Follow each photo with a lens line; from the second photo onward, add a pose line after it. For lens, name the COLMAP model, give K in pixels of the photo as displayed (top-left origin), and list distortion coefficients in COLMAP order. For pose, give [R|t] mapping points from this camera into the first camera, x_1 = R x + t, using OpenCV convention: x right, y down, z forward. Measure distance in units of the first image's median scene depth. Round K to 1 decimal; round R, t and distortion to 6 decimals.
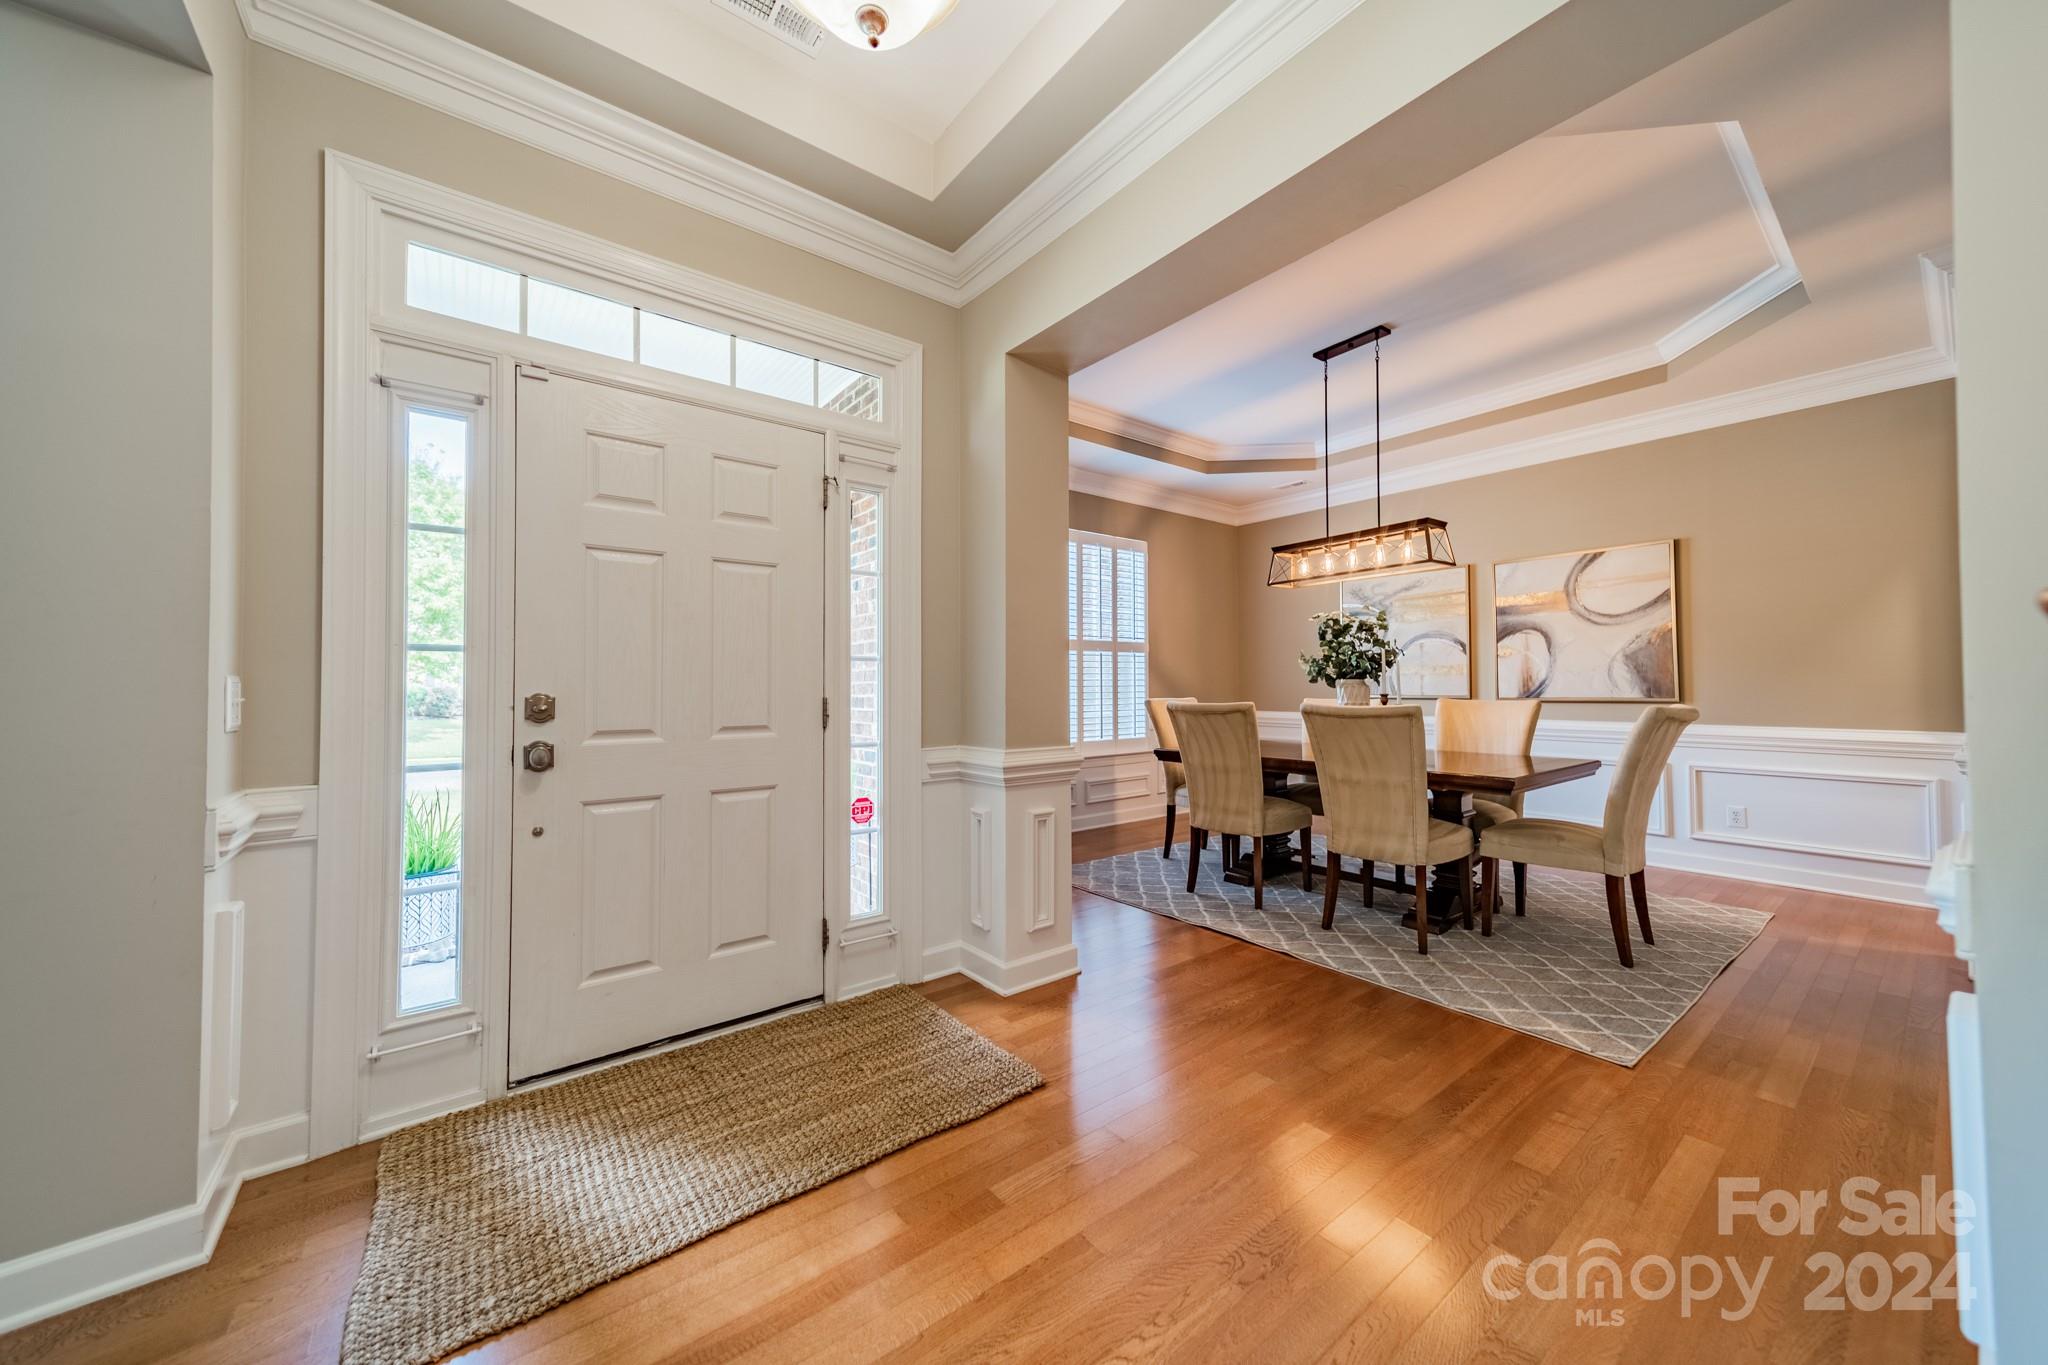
lens RADIAL K [[728.1, 0, 1040.9], [0, 728.1, 674.9], [0, 0, 1]] dist [0.006784, 0.000237]
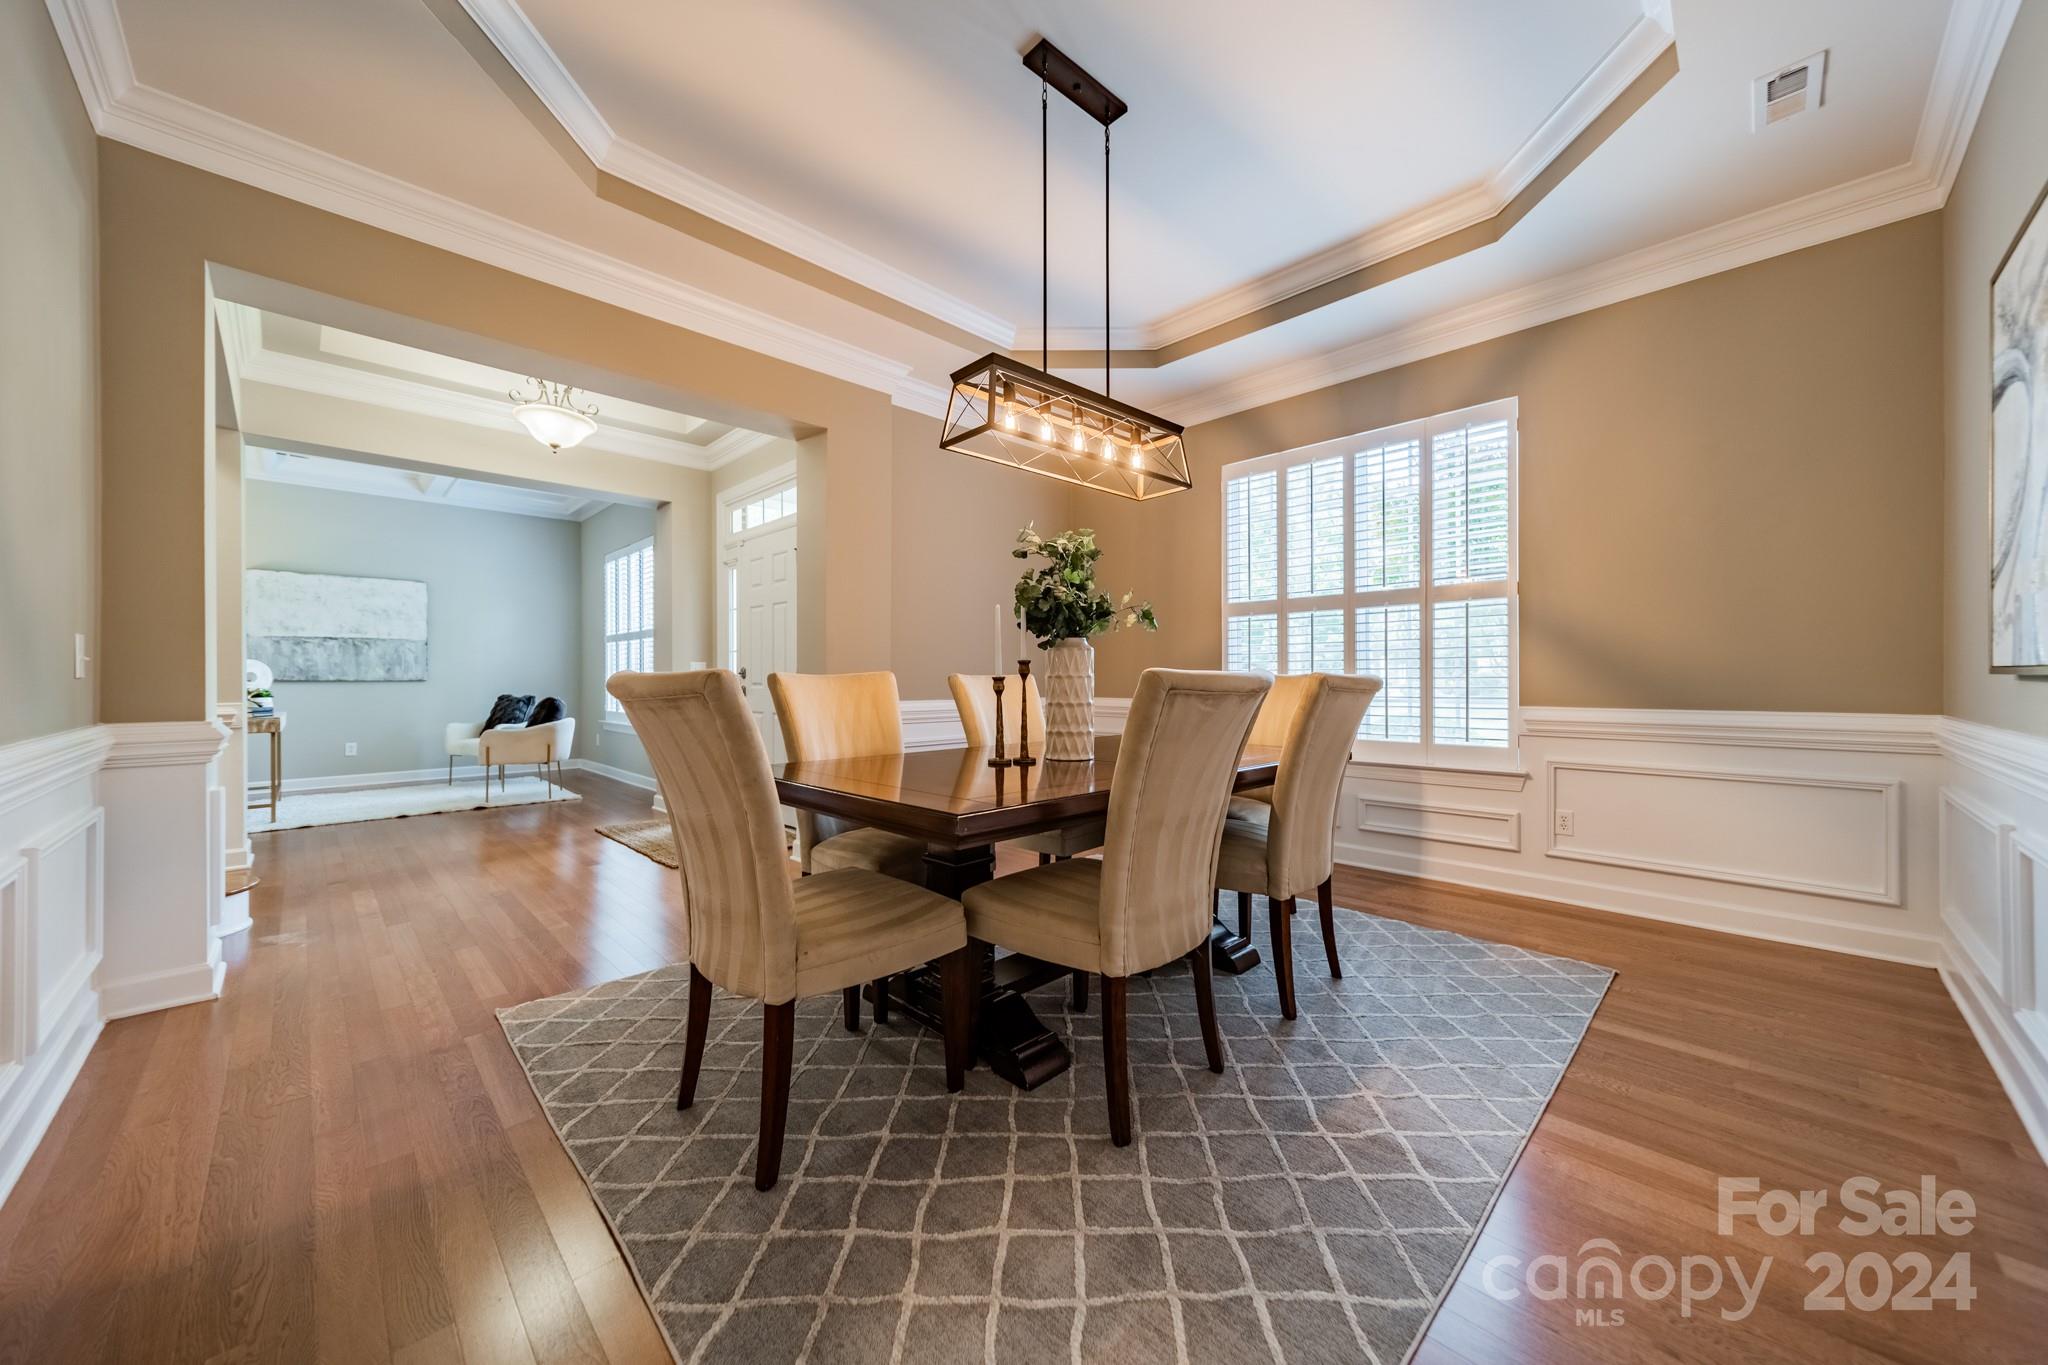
lens RADIAL K [[728.1, 0, 1025.6], [0, 728.1, 687.6], [0, 0, 1]] dist [0.006784, 0.000237]
pose [[0.112099, 0.014185, -0.993596, 0.686596], [0.019460, 0.999675, 0.016467, 0.023147], [0.993506, -0.021182, 0.111786, 0.586364]]
